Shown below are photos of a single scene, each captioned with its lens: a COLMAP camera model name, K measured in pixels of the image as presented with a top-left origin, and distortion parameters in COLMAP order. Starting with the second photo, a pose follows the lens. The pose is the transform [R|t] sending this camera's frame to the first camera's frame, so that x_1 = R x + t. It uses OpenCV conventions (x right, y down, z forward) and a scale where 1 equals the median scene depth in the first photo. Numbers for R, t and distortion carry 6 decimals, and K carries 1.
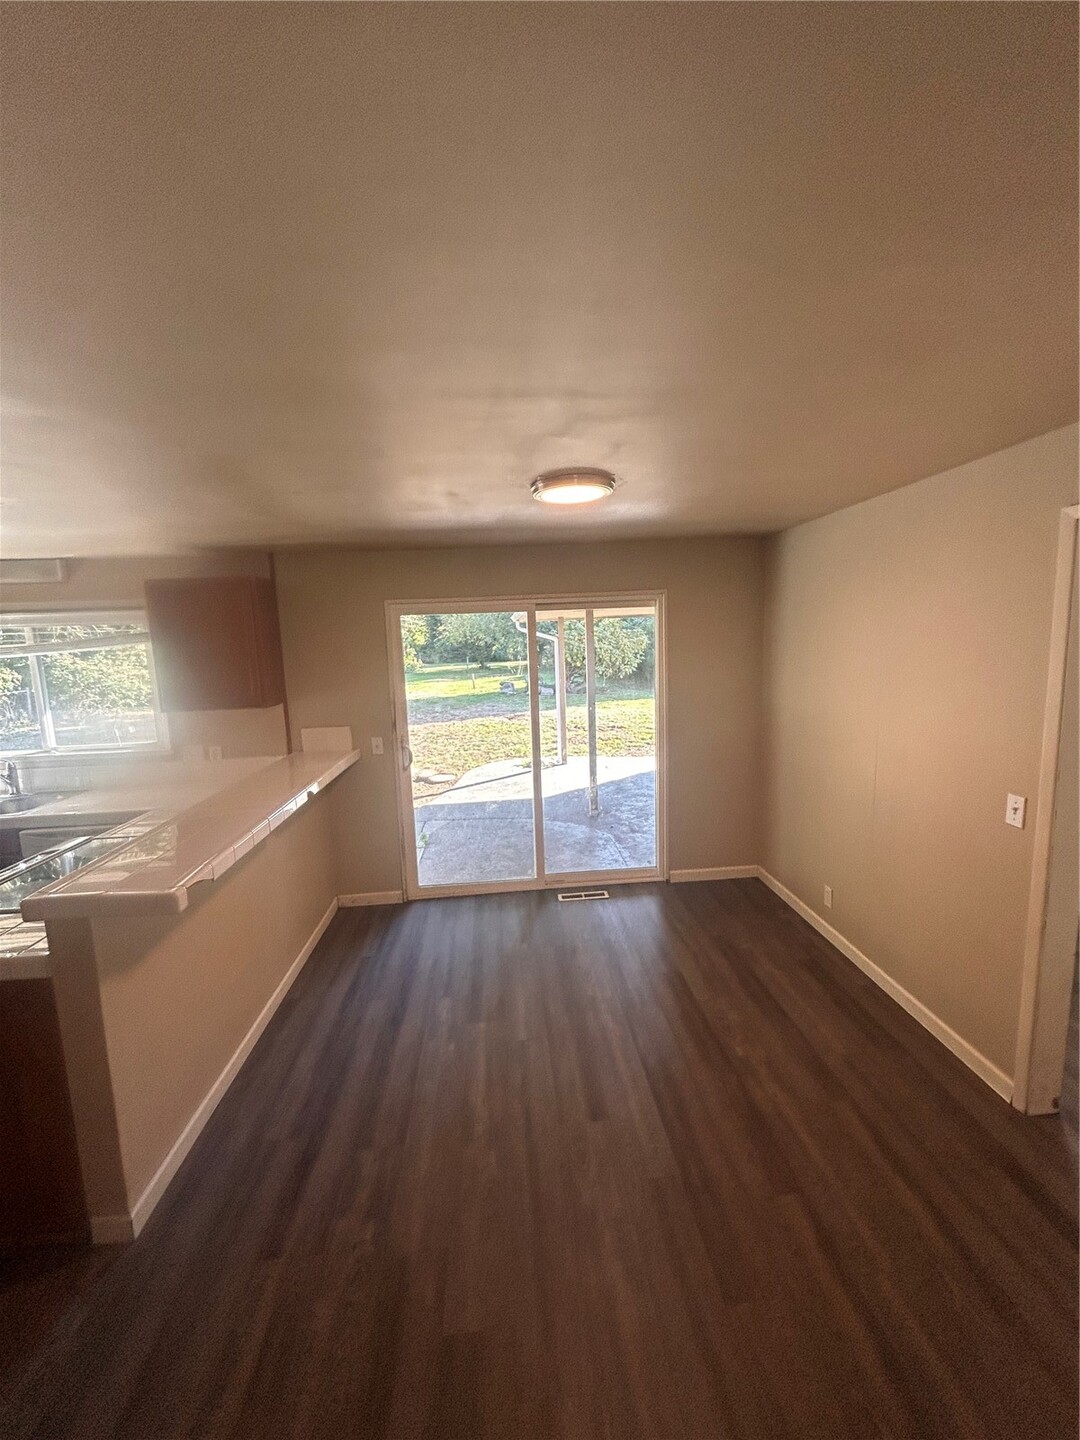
lens RADIAL K [[578.6, 0, 540.5], [0, 578.6, 722.0], [0, 0, 1]] dist [0.003230, 0.000531]
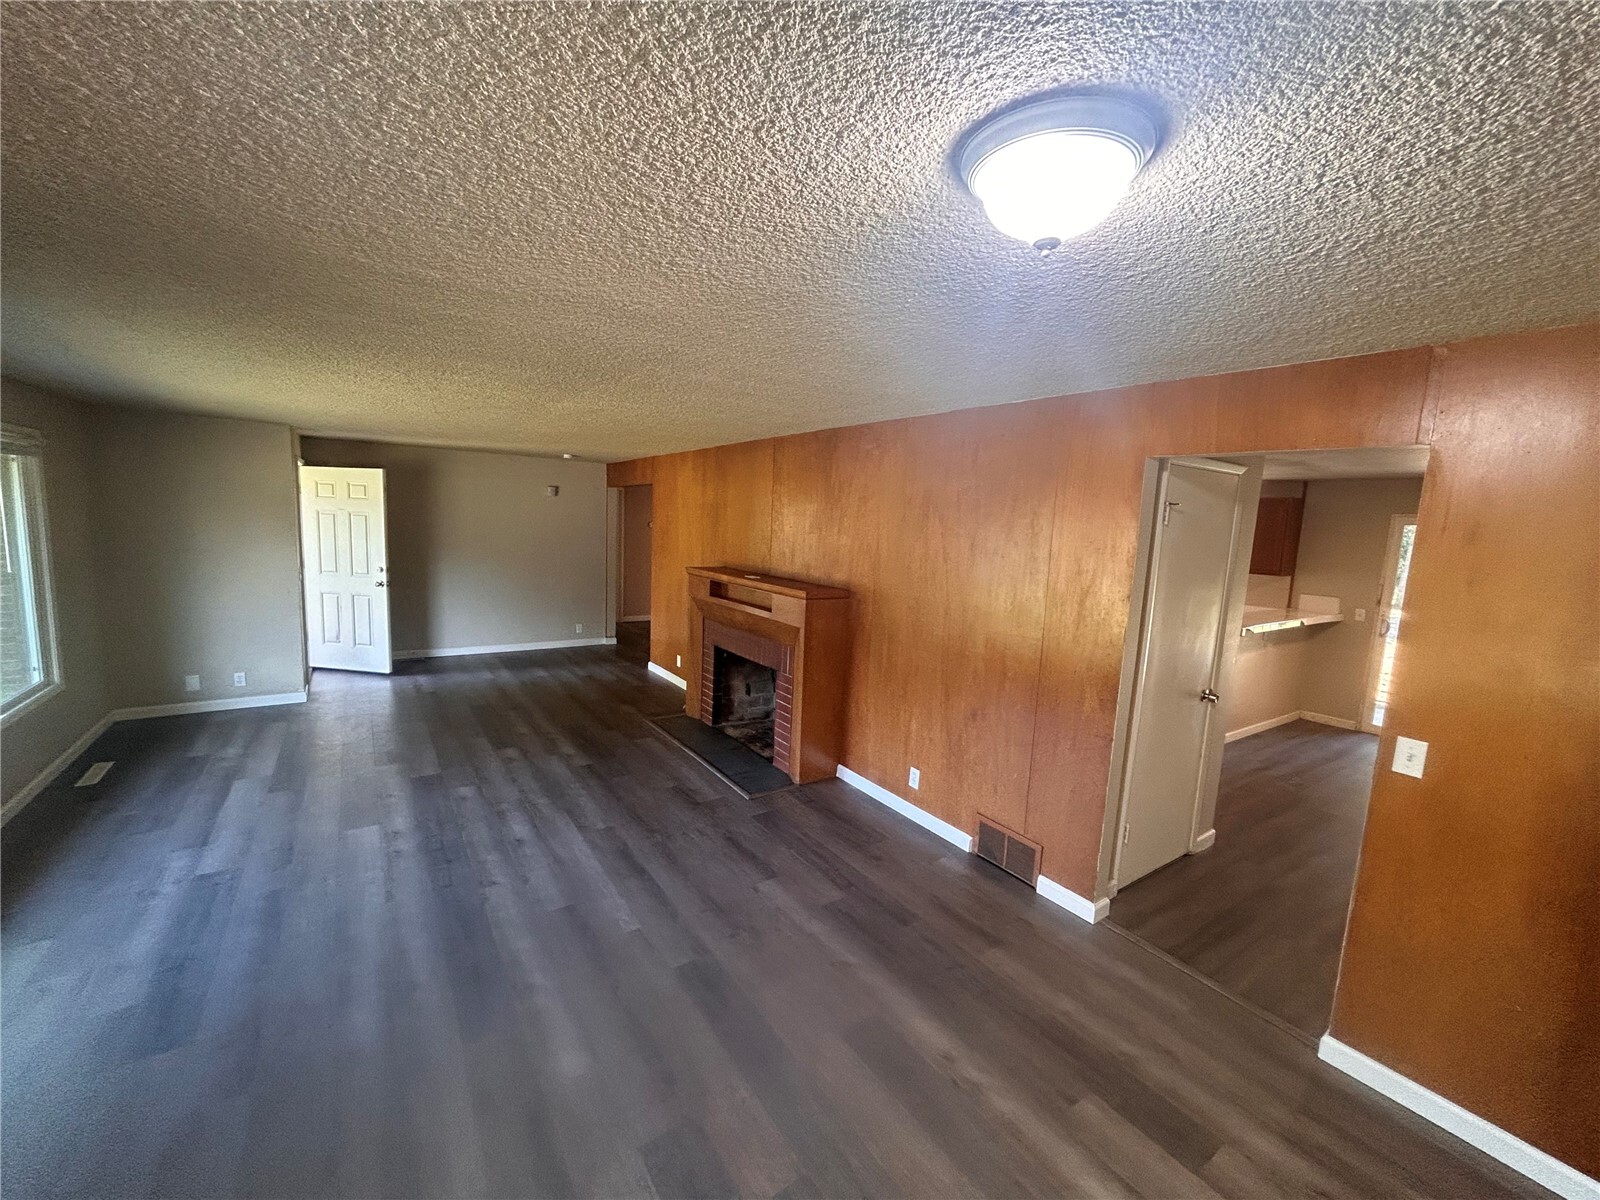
lens RADIAL K [[642.8, 0, 794.3], [0, 642.8, 598.1], [0, 0, 1]] dist [0.003230, 0.000531]
pose [[0.493555, 0.158143, -0.855216, 0.402000], [-0.177645, 0.980929, 0.078868, 0.131006], [0.851379, 0.112999, 0.512235, -1.056950]]
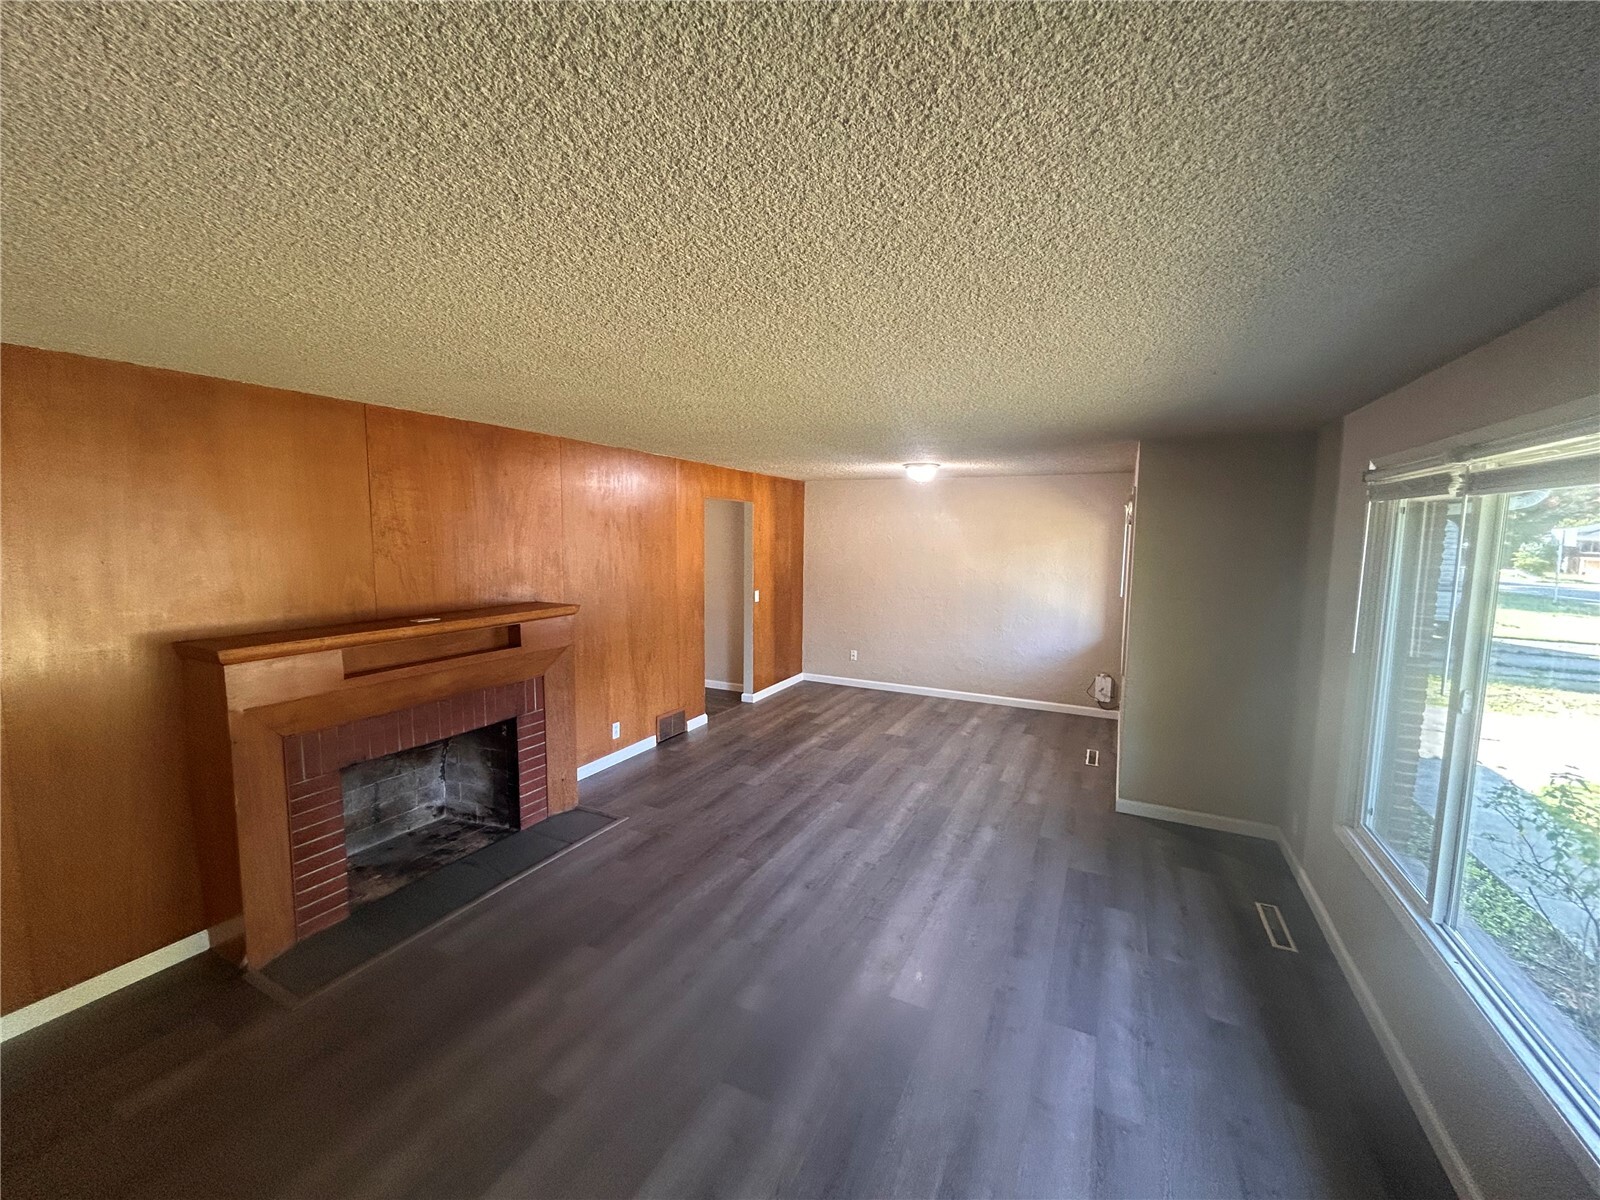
lens RADIAL K [[642.8, 0, 798.0], [0, 642.8, 601.7], [0, 0, 1]] dist [0.003230, 0.000531]
pose [[0.516005, -0.056734, 0.854705, -4.621354], [0.094877, 0.995450, 0.008797, 0.408883], [-0.851315, 0.076552, 0.519040, -1.949388]]
